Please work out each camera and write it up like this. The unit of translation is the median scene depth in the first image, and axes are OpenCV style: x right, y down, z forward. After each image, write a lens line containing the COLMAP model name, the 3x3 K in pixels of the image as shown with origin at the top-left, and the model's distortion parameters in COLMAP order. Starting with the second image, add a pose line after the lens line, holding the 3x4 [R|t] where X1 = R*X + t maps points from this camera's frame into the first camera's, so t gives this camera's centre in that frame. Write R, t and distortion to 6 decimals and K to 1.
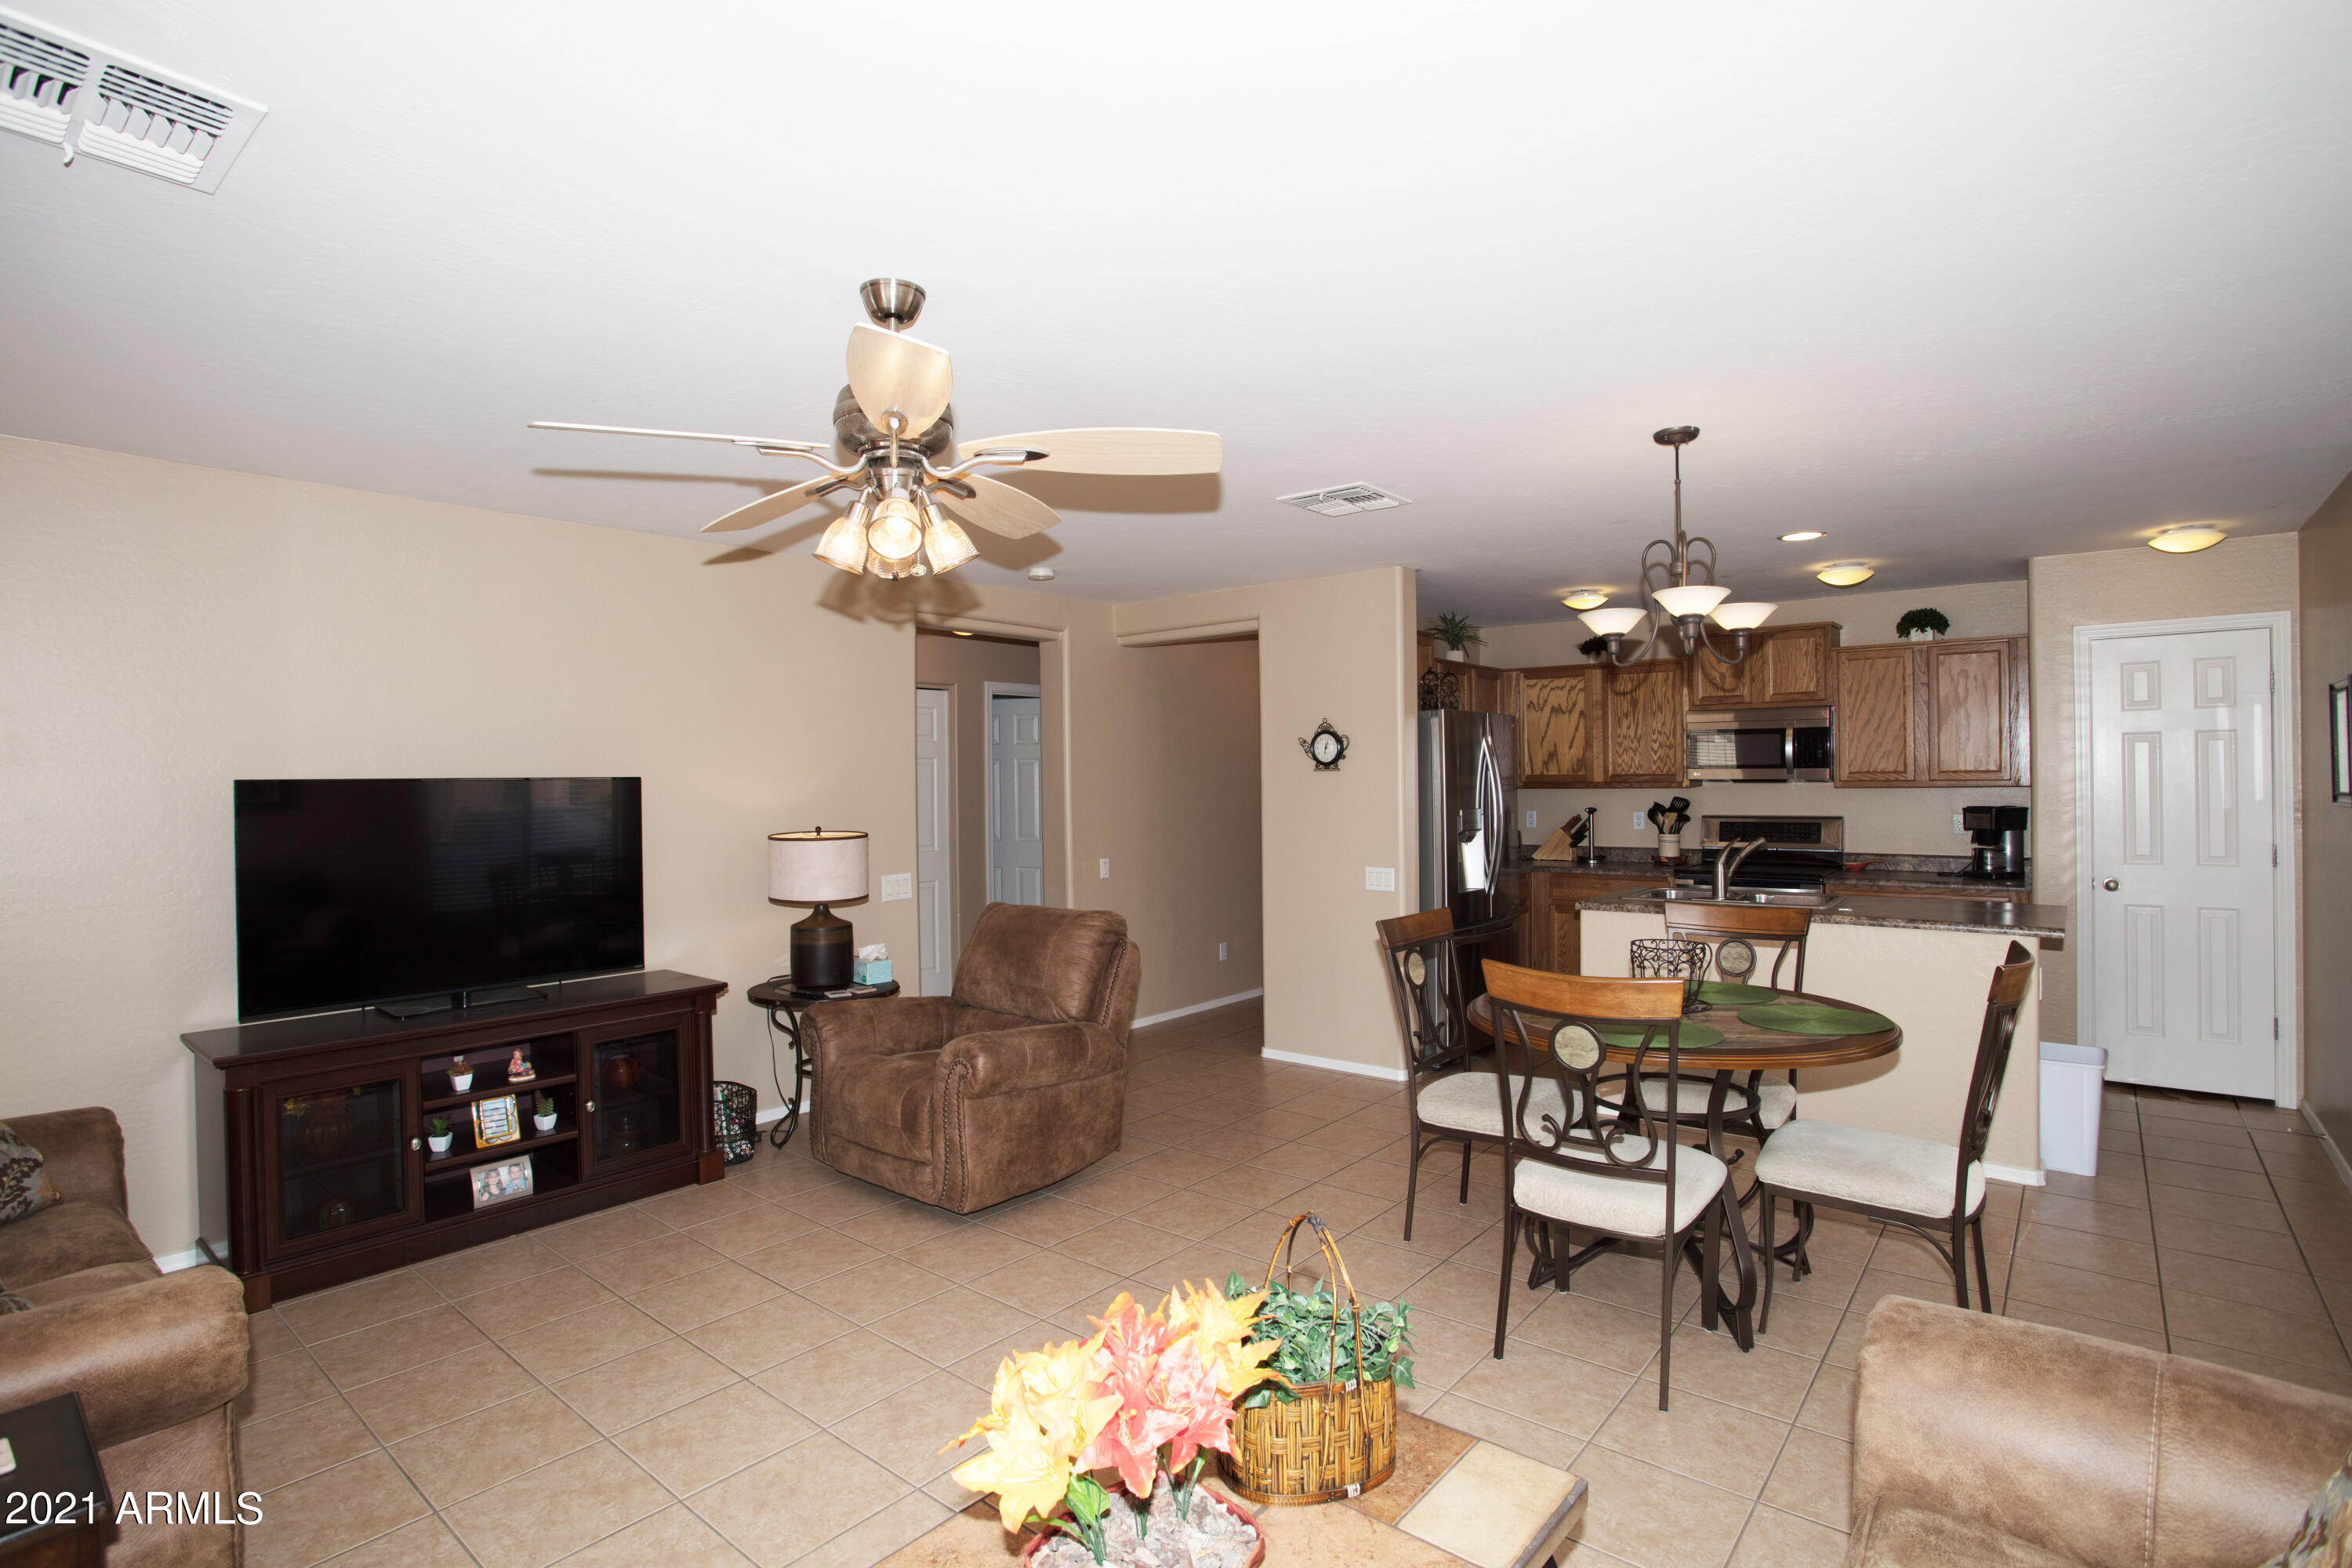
lens RADIAL K [[1133.4, 0, 1166.3], [0, 1133.4, 782.4], [0, 0, 1]] dist [-0.040700, -0.000132]
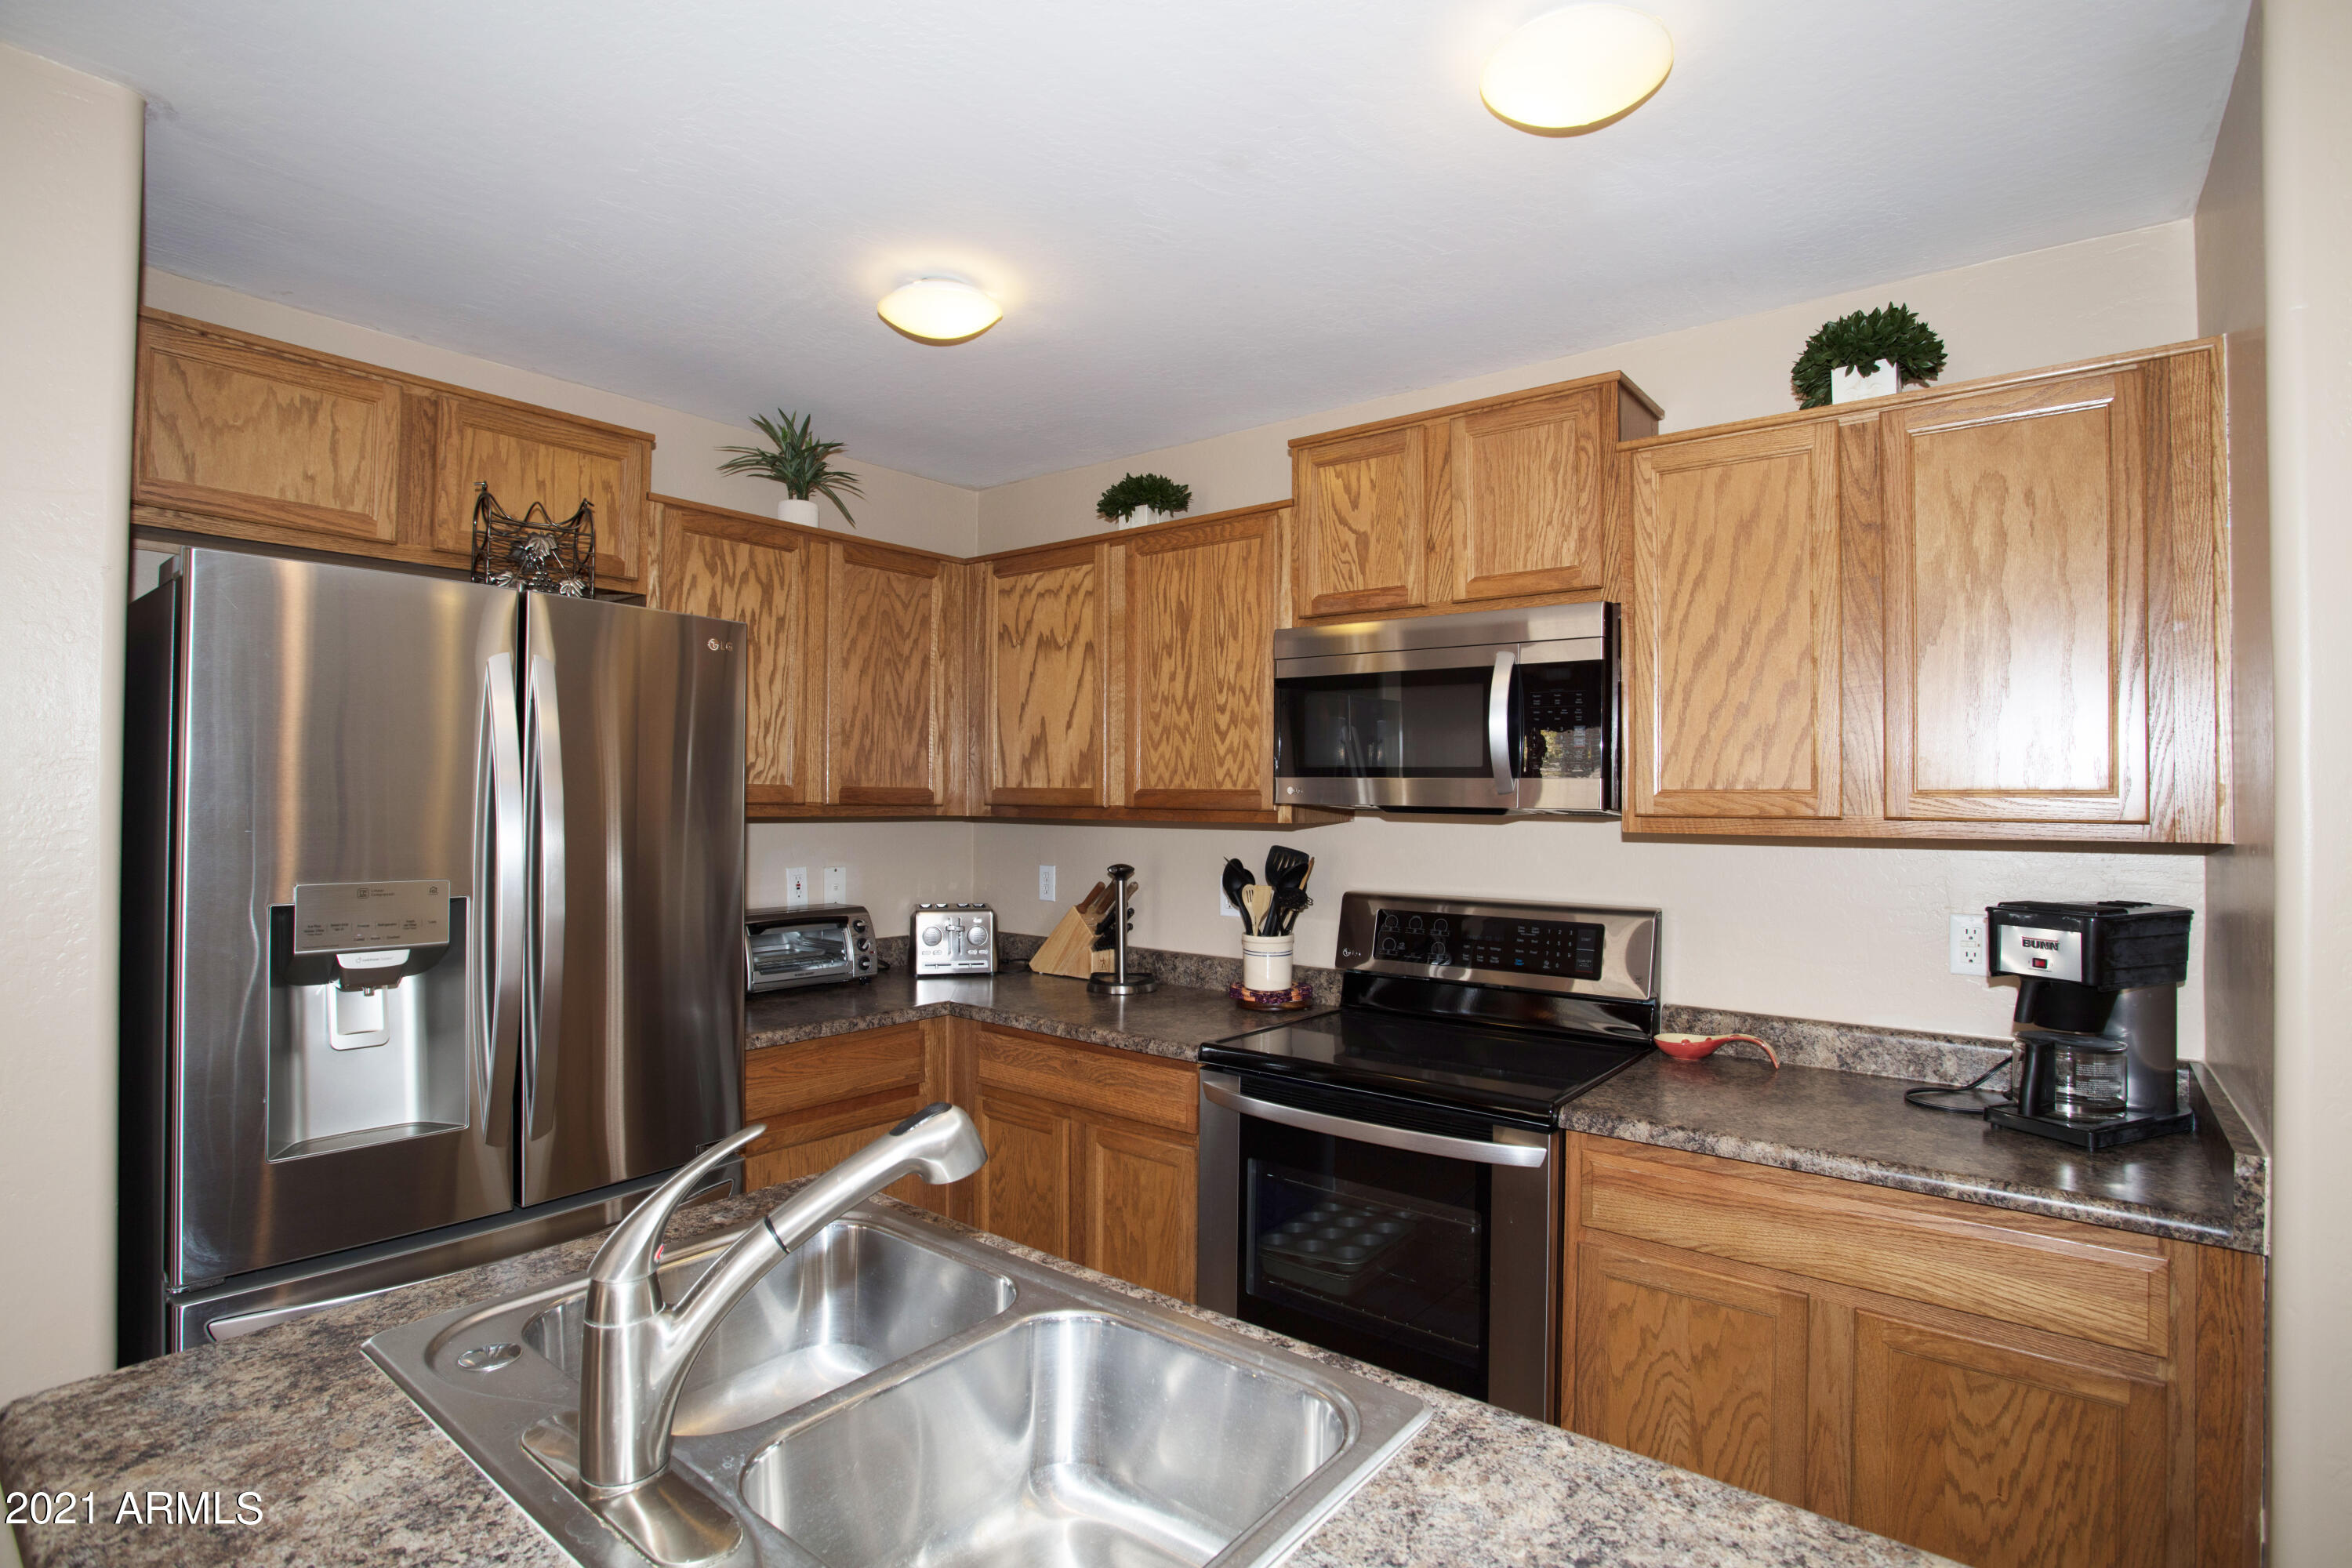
lens RADIAL K [[1133.4, 0, 1174.3], [0, 1133.4, 785.8], [0, 0, 1]] dist [-0.040700, -0.000132]
pose [[0.999730, 0.014773, 0.017939, 0.408595], [-0.014574, 0.999831, -0.011178, -0.004077], [-0.018101, 0.010913, 0.999777, 0.585394]]
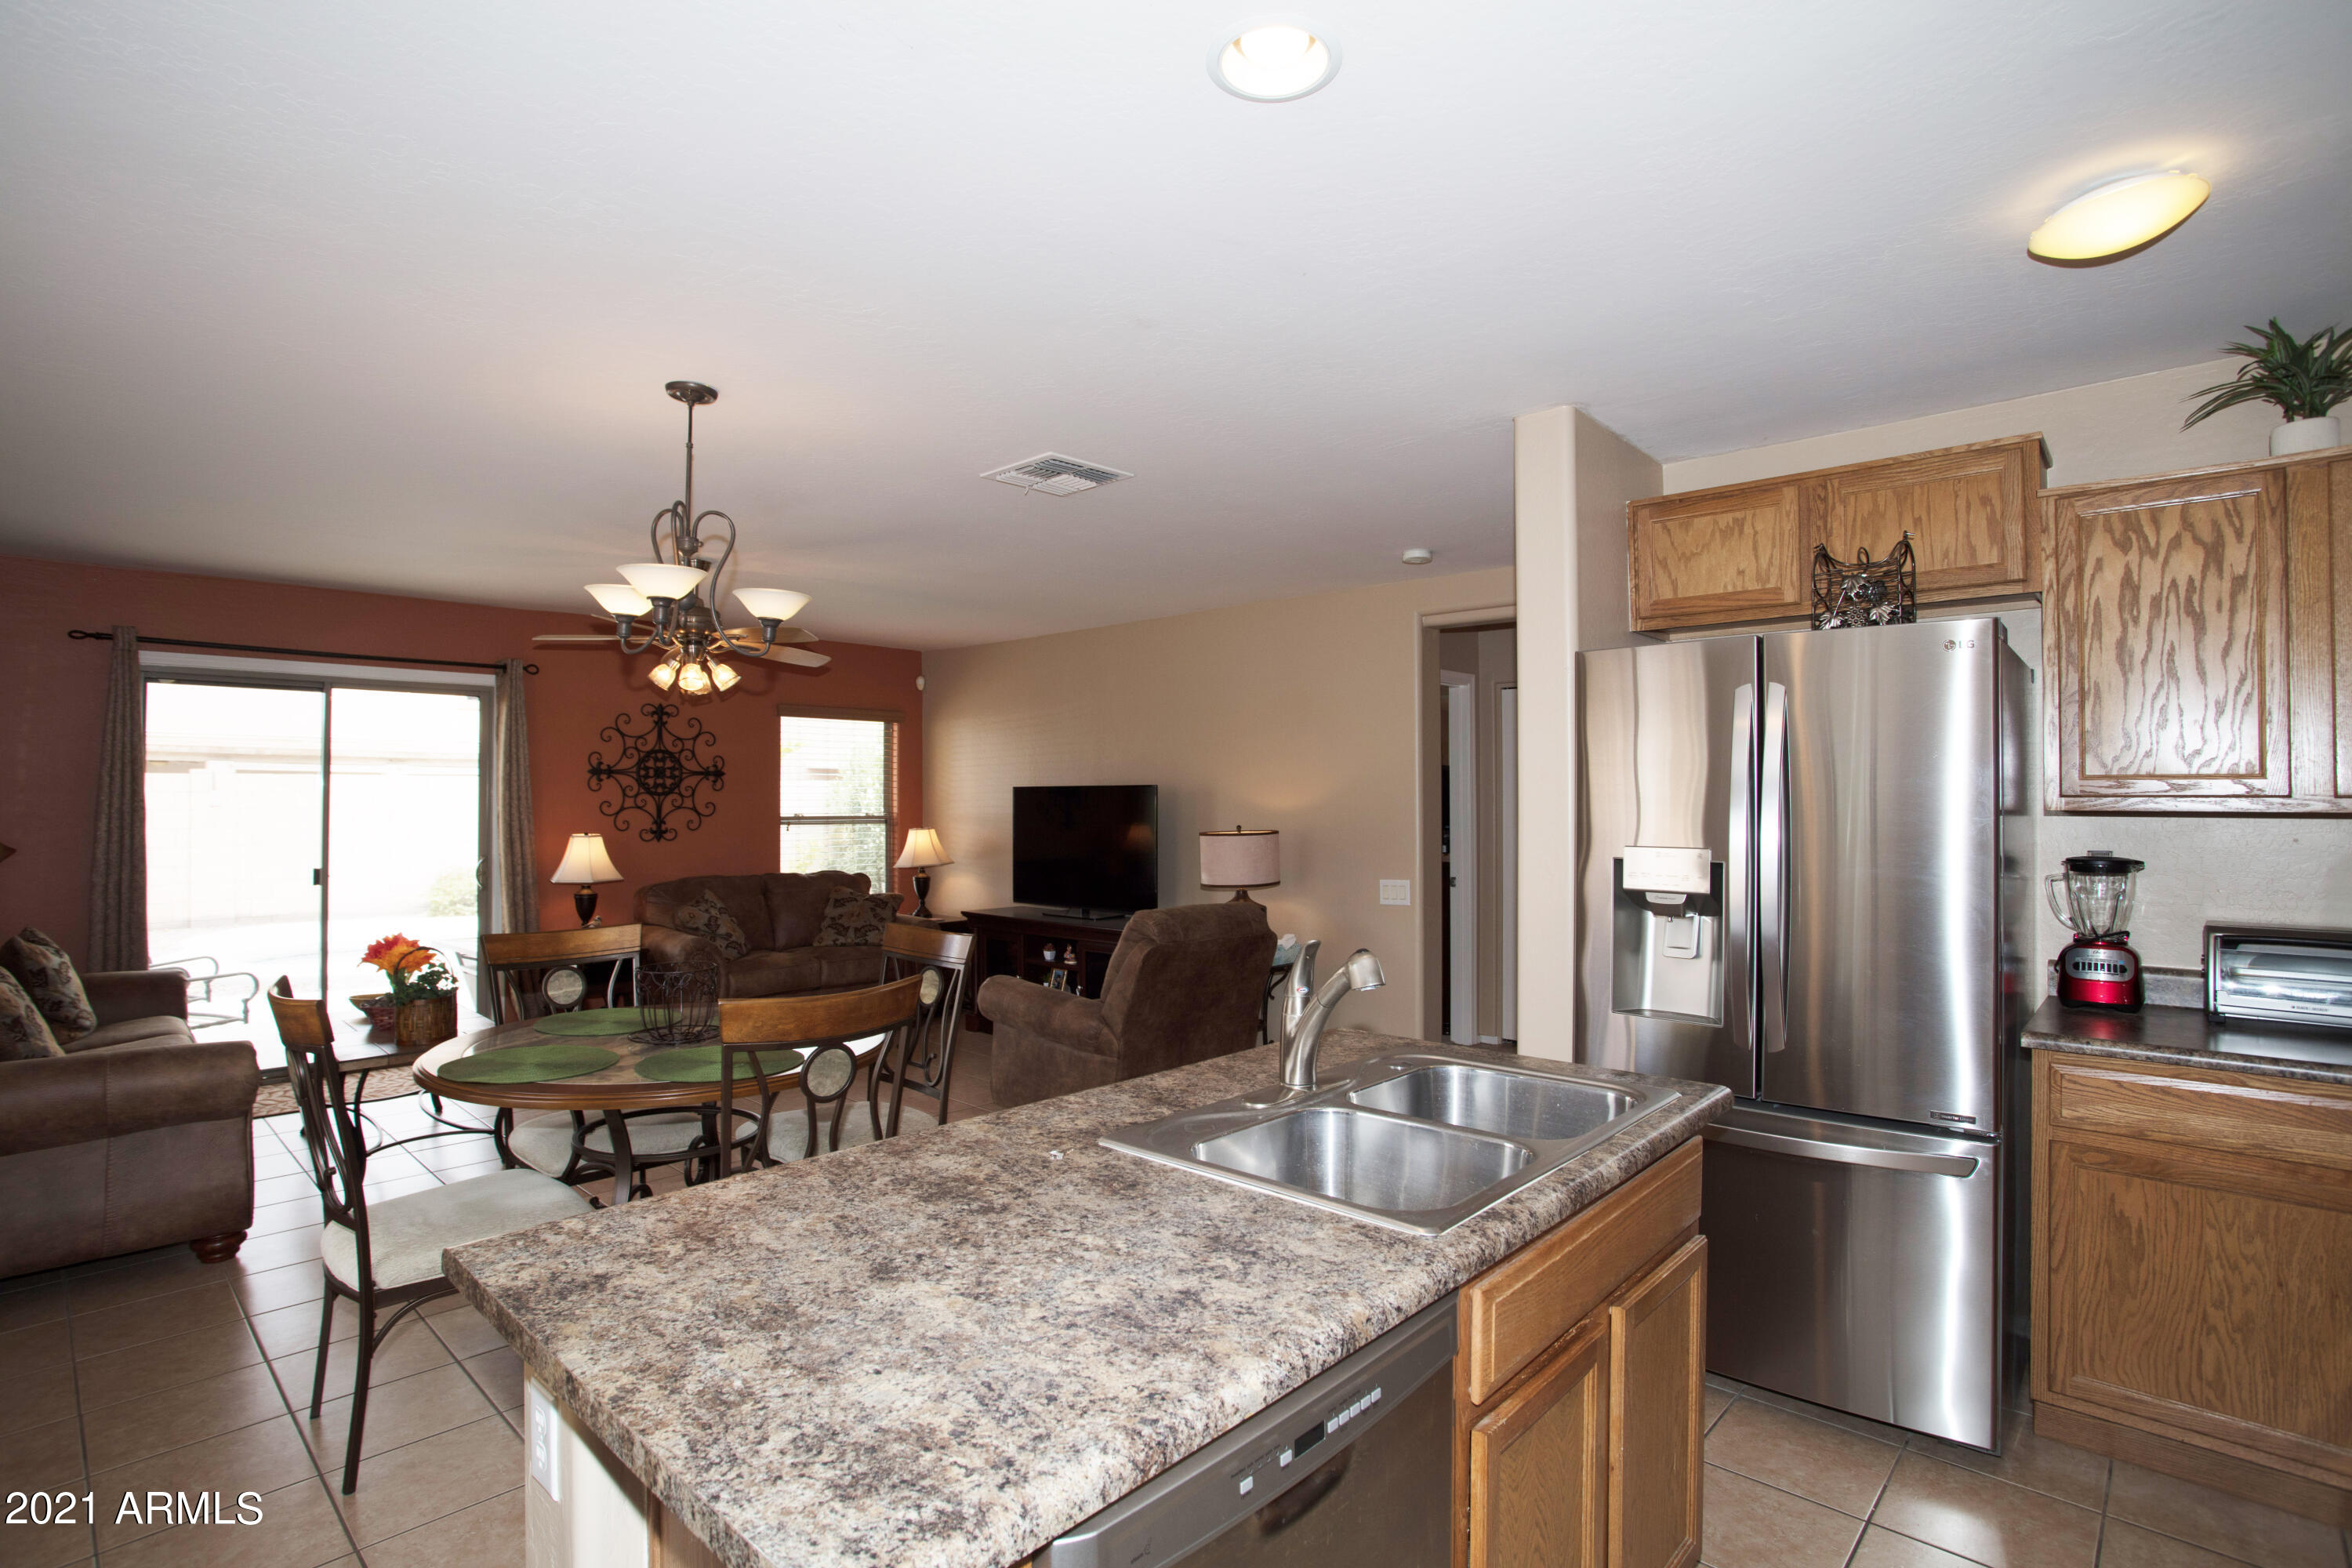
lens RADIAL K [[1133.4, 0, 1166.9], [0, 1133.4, 787.0], [0, 0, 1]] dist [-0.040700, -0.000132]
pose [[-0.058087, -0.001262, -0.998311, 0.632772], [0.004836, 0.999987, -0.001545, -0.004066], [0.998300, -0.004918, -0.058080, 0.690700]]
